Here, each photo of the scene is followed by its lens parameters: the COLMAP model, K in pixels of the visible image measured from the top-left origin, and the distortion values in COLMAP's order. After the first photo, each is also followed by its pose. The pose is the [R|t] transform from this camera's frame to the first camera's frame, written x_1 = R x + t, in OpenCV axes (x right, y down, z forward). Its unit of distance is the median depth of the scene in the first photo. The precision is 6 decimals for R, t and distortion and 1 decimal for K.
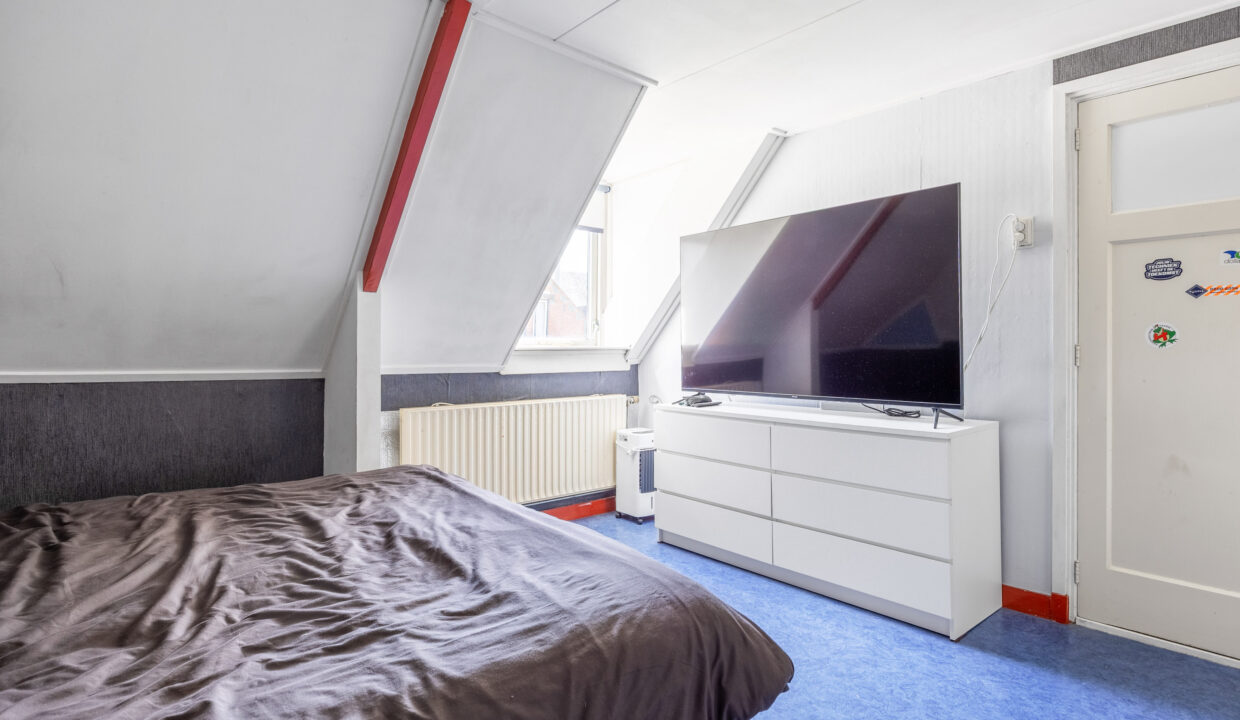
lens RADIAL K [[635.3, 0, 624.1], [0, 635.3, 349.7], [0, 0, 1]] dist [-0.005415, -0.000552]
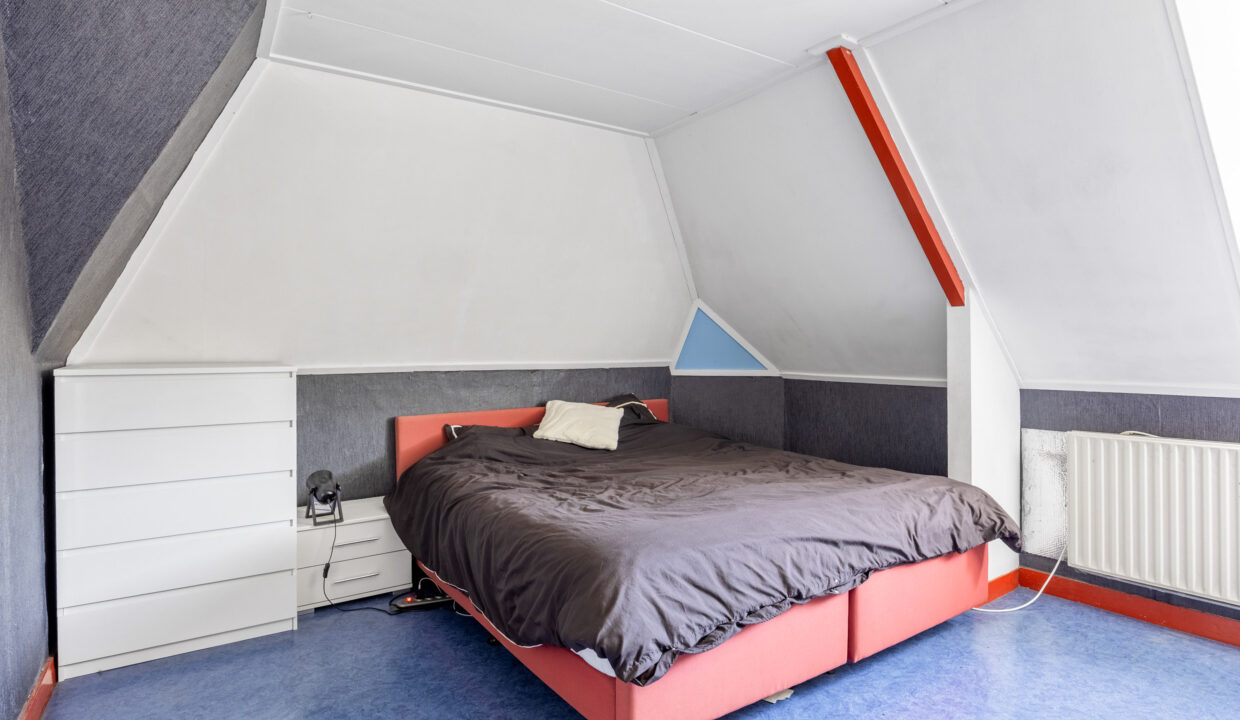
lens RADIAL K [[635.3, 0, 623.5], [0, 635.3, 359.9], [0, 0, 1]] dist [-0.005415, -0.000552]
pose [[-0.126963, 0.002884, -0.991903, 0.564044], [0.001149, 0.999996, 0.002760, -0.006461], [0.991907, -0.000789, -0.126965, 0.487359]]
